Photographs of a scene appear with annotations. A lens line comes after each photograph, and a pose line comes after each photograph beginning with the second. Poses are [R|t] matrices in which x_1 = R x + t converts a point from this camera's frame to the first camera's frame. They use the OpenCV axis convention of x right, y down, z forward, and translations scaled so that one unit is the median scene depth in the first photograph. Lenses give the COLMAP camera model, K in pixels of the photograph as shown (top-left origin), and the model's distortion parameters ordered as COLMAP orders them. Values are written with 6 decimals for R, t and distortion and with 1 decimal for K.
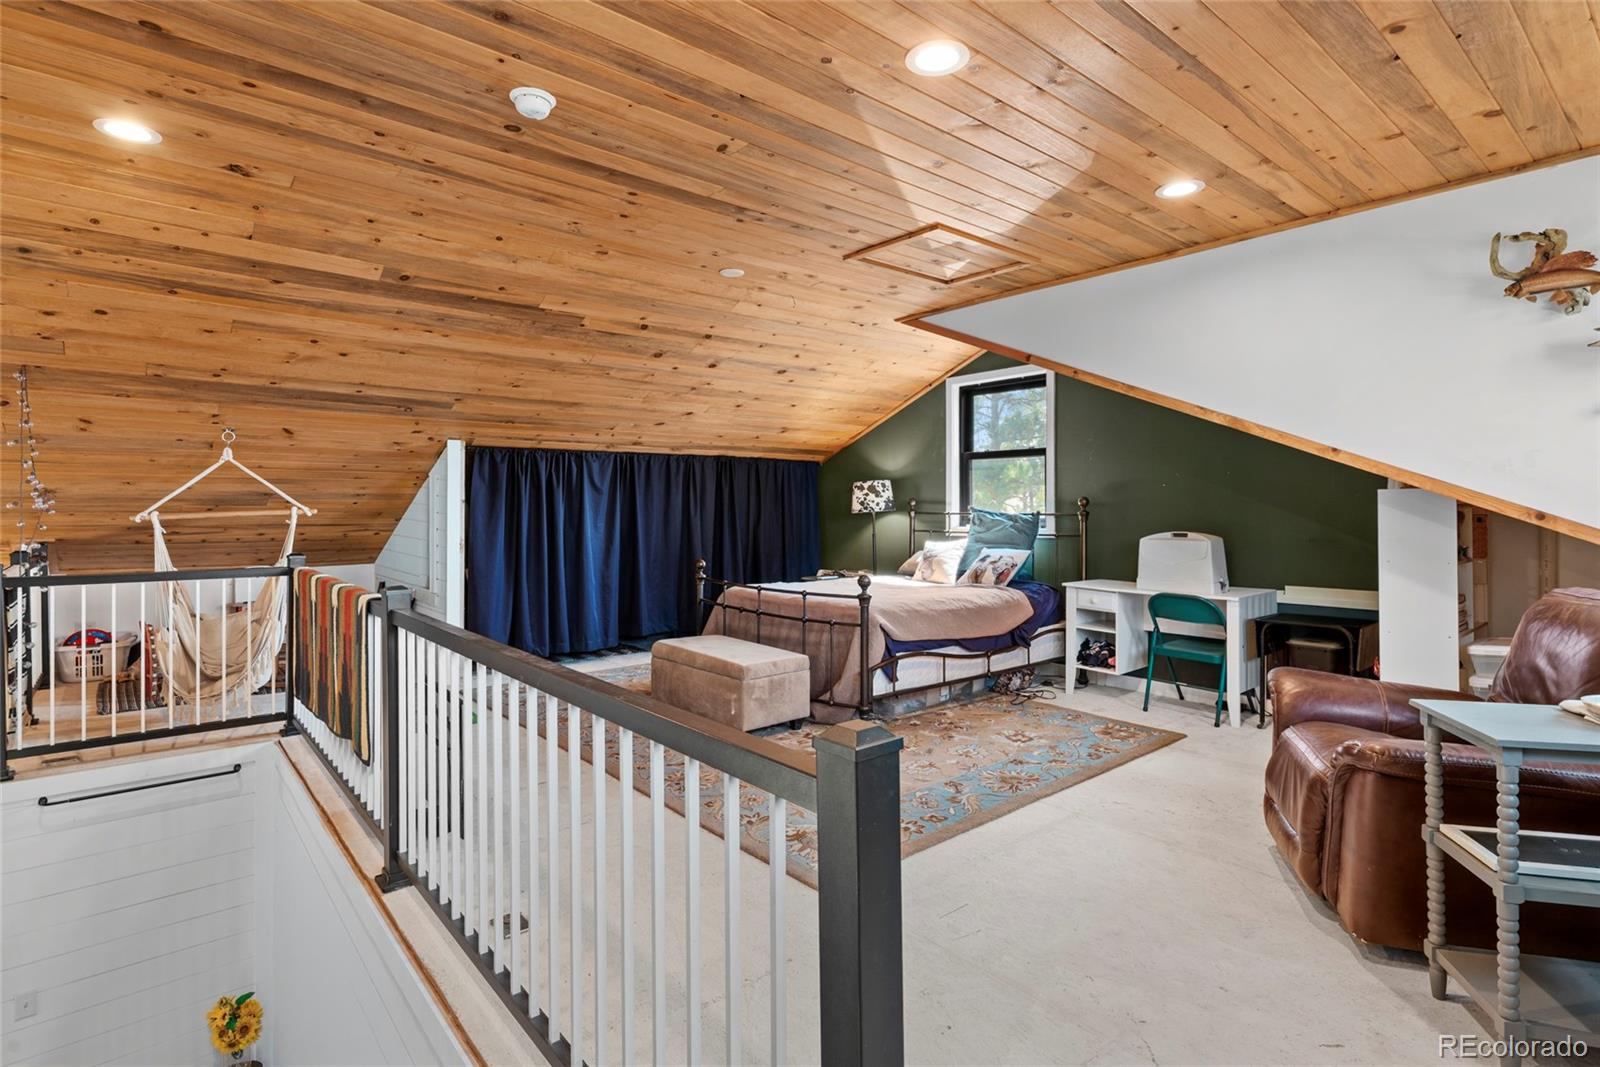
lens RADIAL K [[798.6, 0, 788.8], [0, 798.6, 527.0], [0, 0, 1]] dist [0.002255, 0.000435]
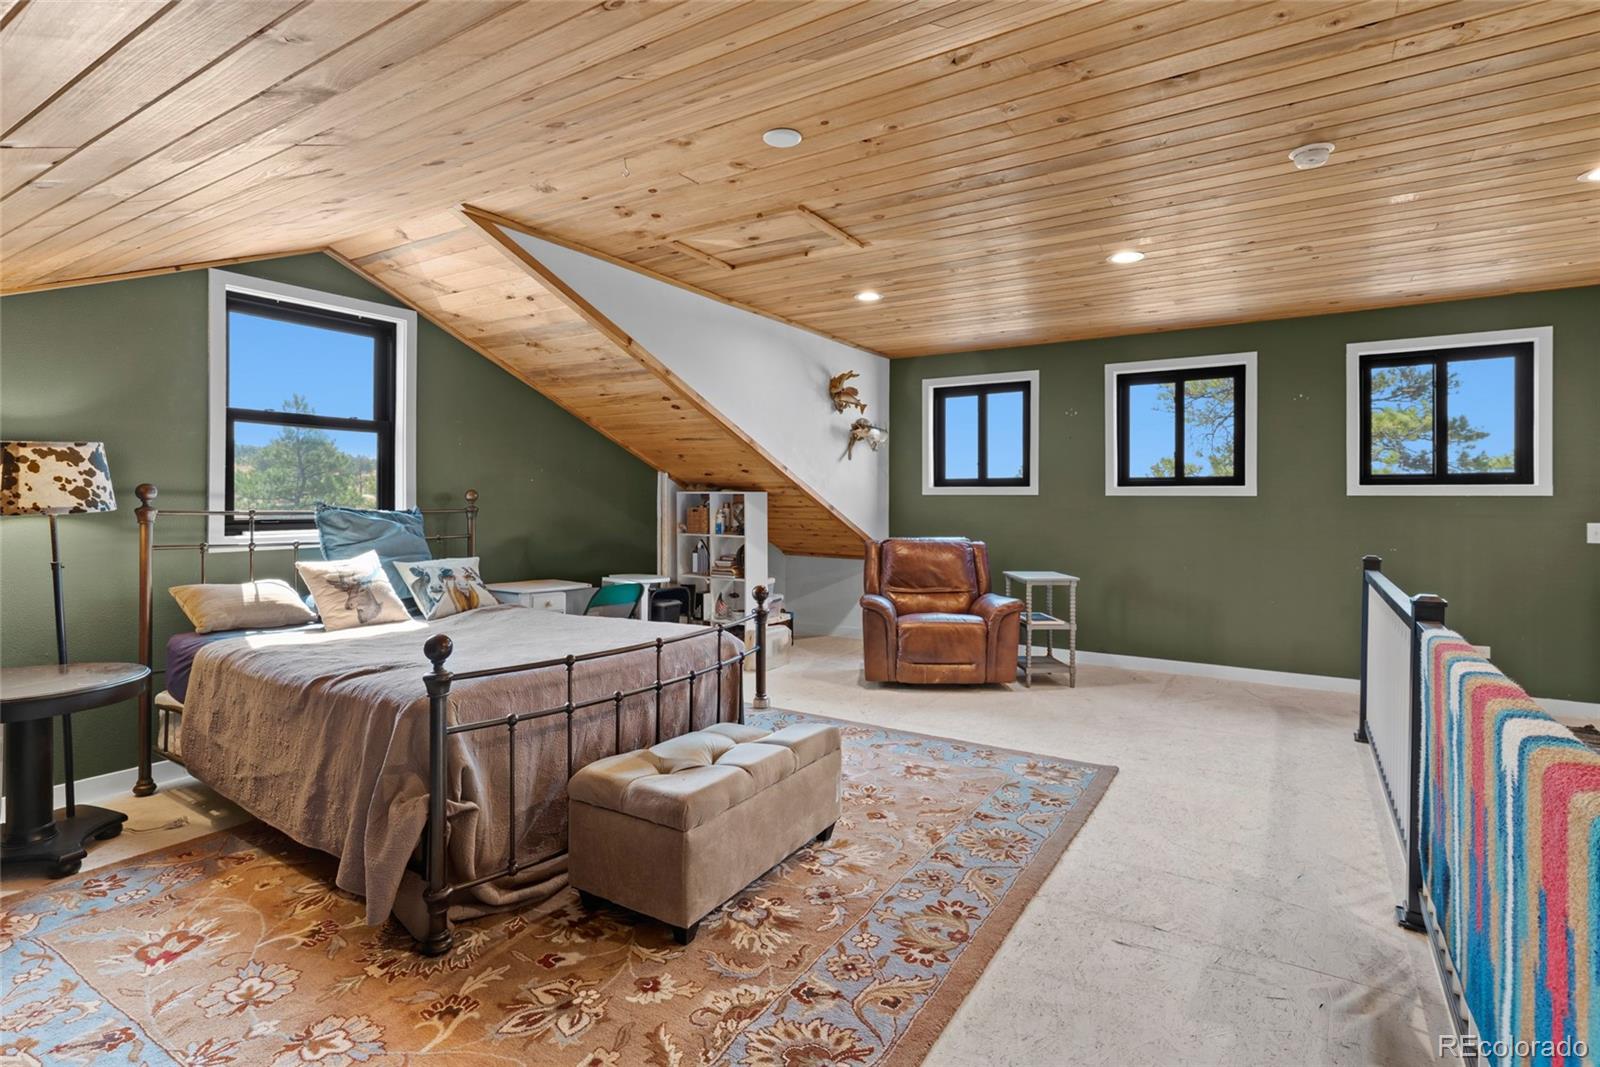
lens RADIAL K [[798.6, 0, 788.8], [0, 798.6, 527.0], [0, 0, 1]] dist [0.002255, 0.000435]
pose [[-0.305993, -0.030521, 0.951544, -0.702849], [0.018140, 0.999118, 0.037881, -0.032501], [-0.951861, 0.028853, -0.305169, 1.224882]]
